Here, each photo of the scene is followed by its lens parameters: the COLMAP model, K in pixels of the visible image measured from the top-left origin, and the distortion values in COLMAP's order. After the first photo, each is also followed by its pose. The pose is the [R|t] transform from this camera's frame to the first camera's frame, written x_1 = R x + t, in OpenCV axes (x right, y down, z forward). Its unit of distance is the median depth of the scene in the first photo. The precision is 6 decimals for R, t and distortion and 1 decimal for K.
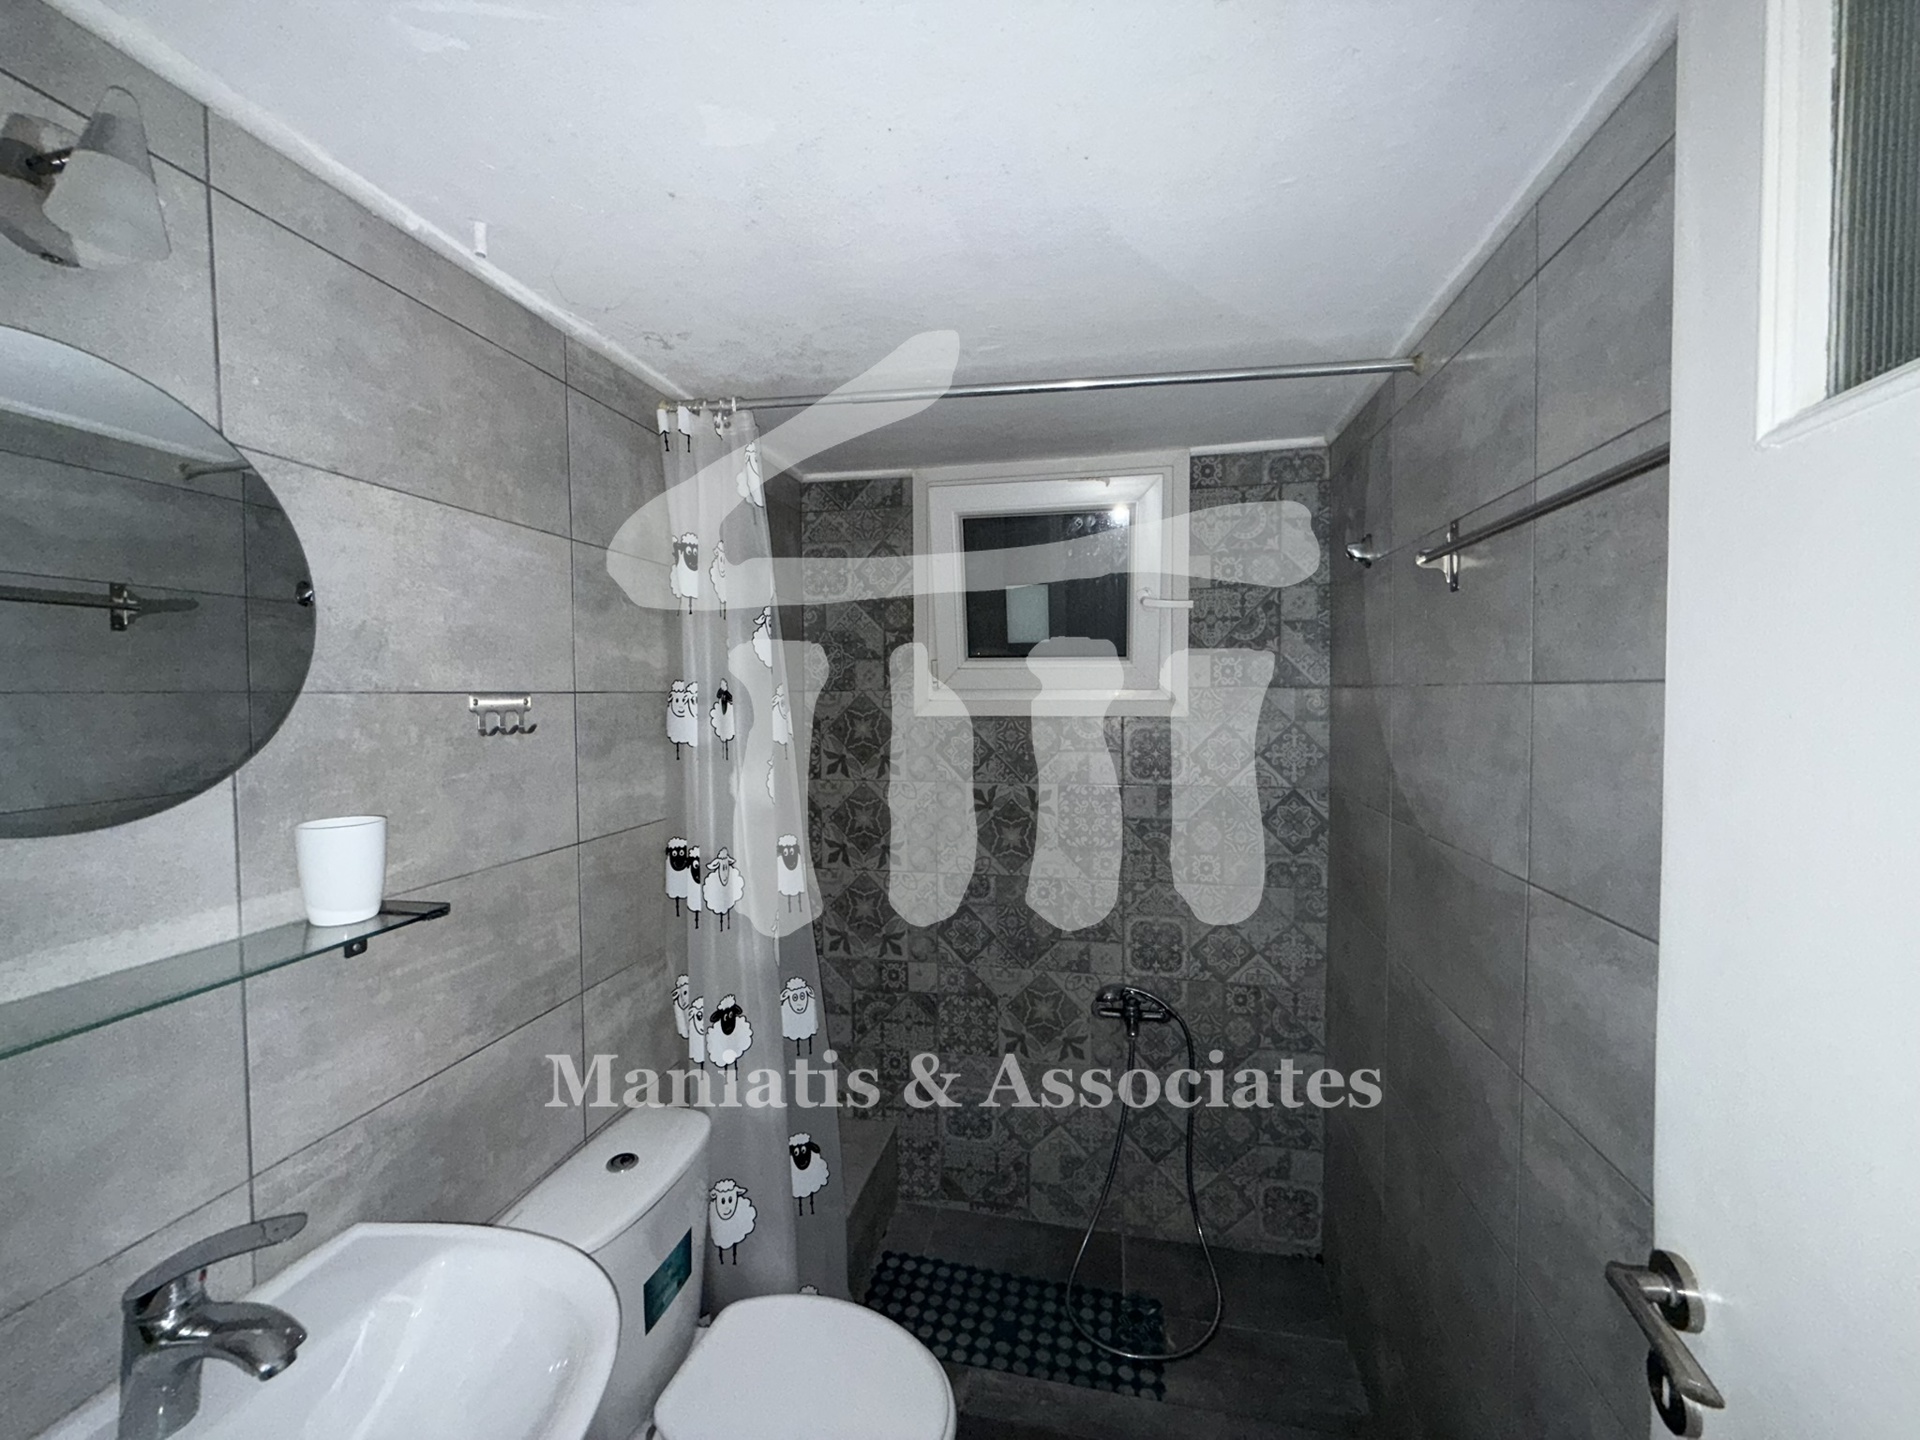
lens RADIAL K [[764.1, 0, 962.8], [0, 764.1, 718.7], [0, 0, 1]] dist [0.002131, 0.000069]
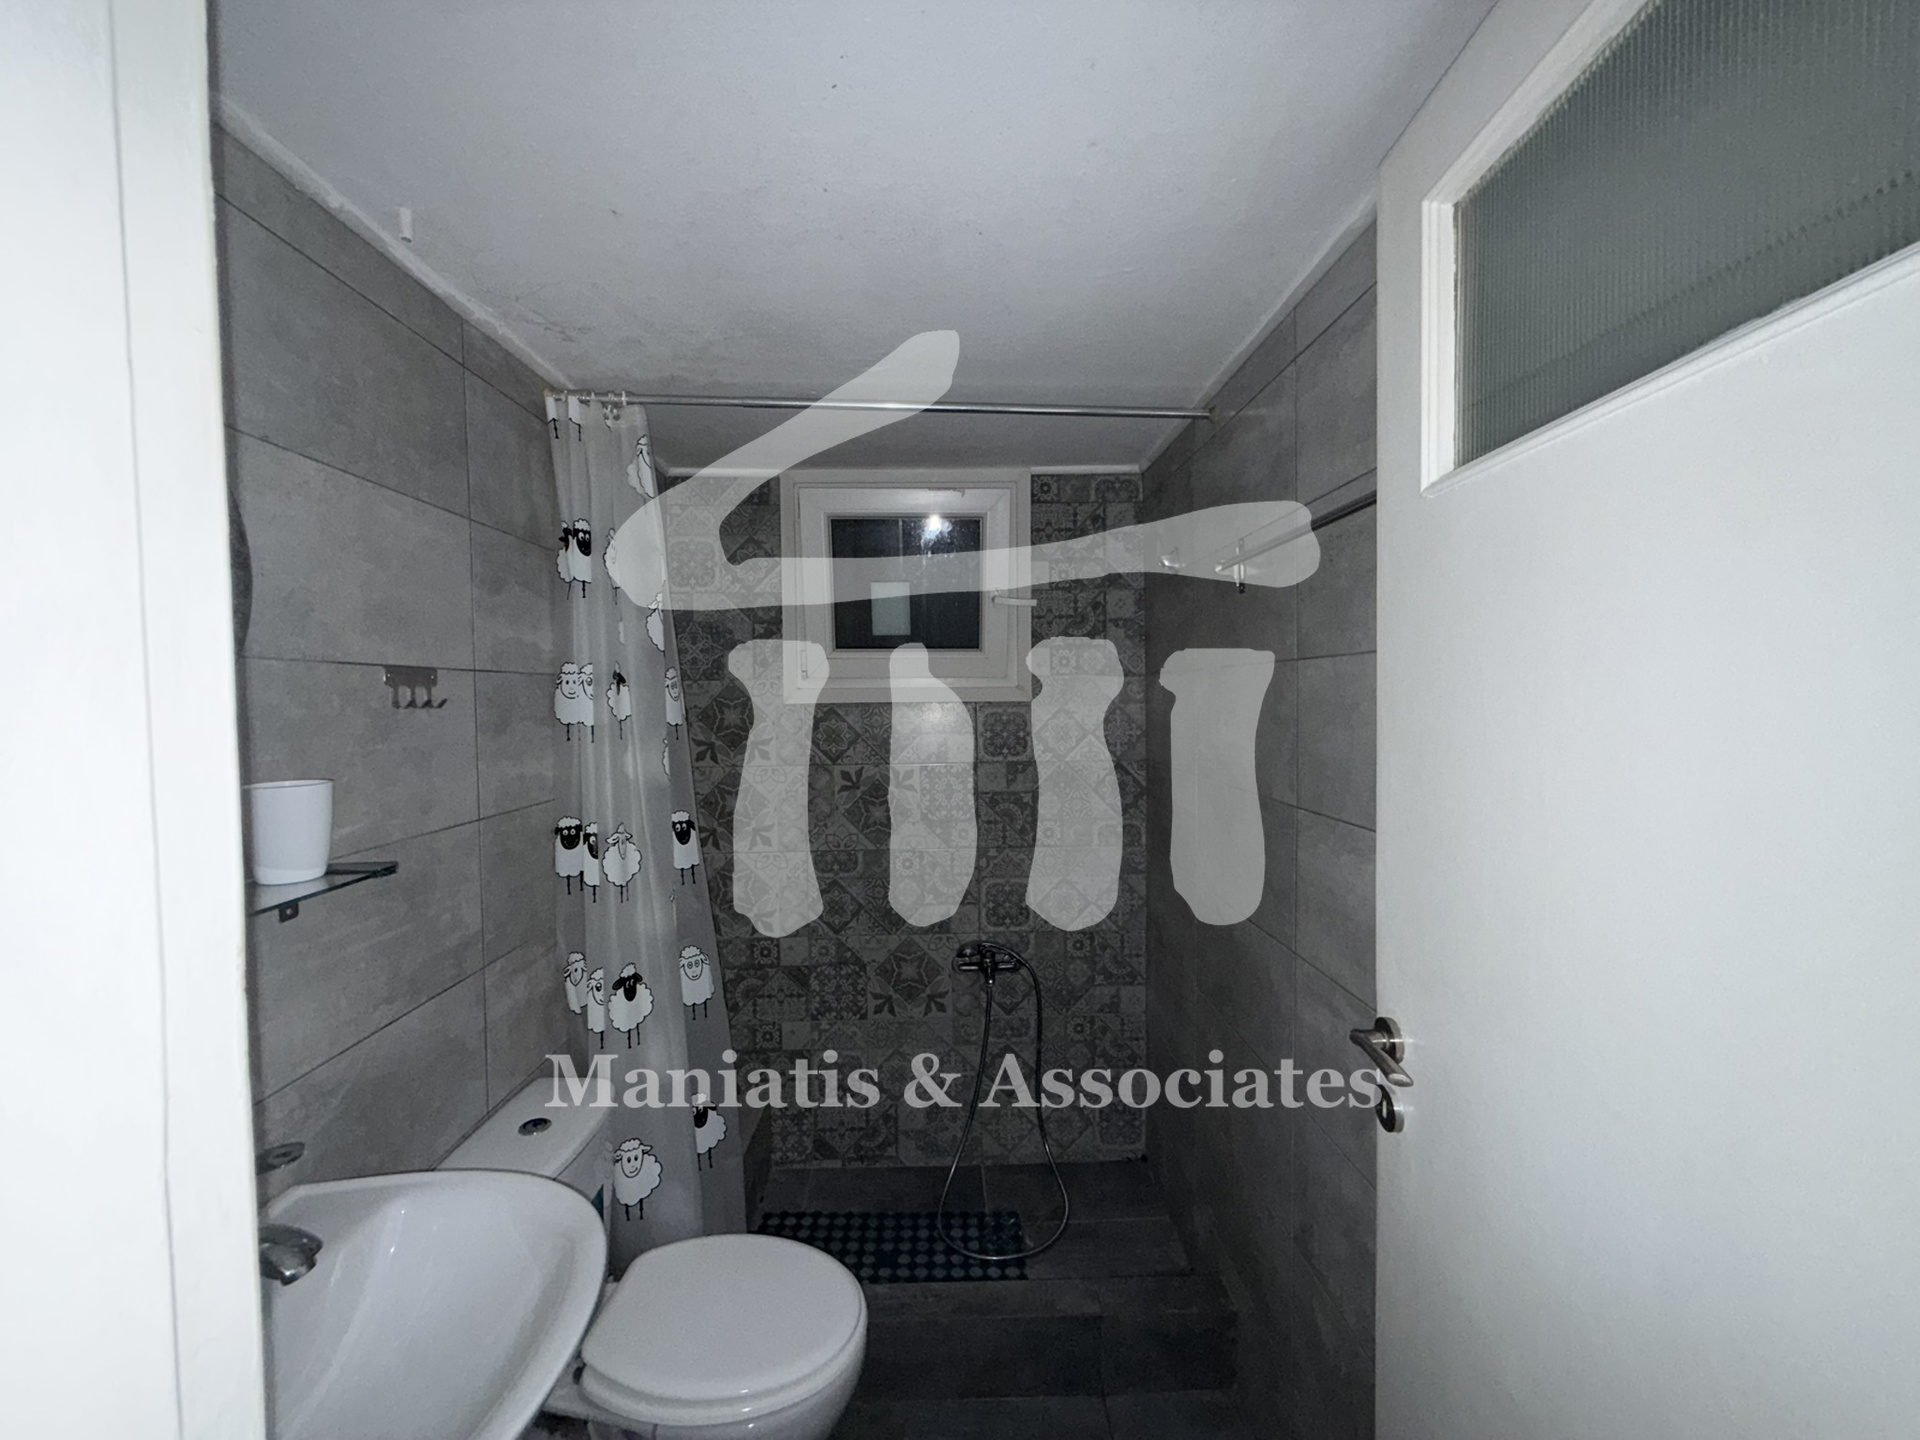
lens RADIAL K [[764.1, 0, 962.4], [0, 764.1, 719.9], [0, 0, 1]] dist [0.002131, 0.000069]
pose [[0.971804, -0.012774, 0.235445, -0.106014], [0.014315, 0.999886, -0.004837, 0.040666], [-0.235357, 0.008071, 0.971876, -0.122748]]
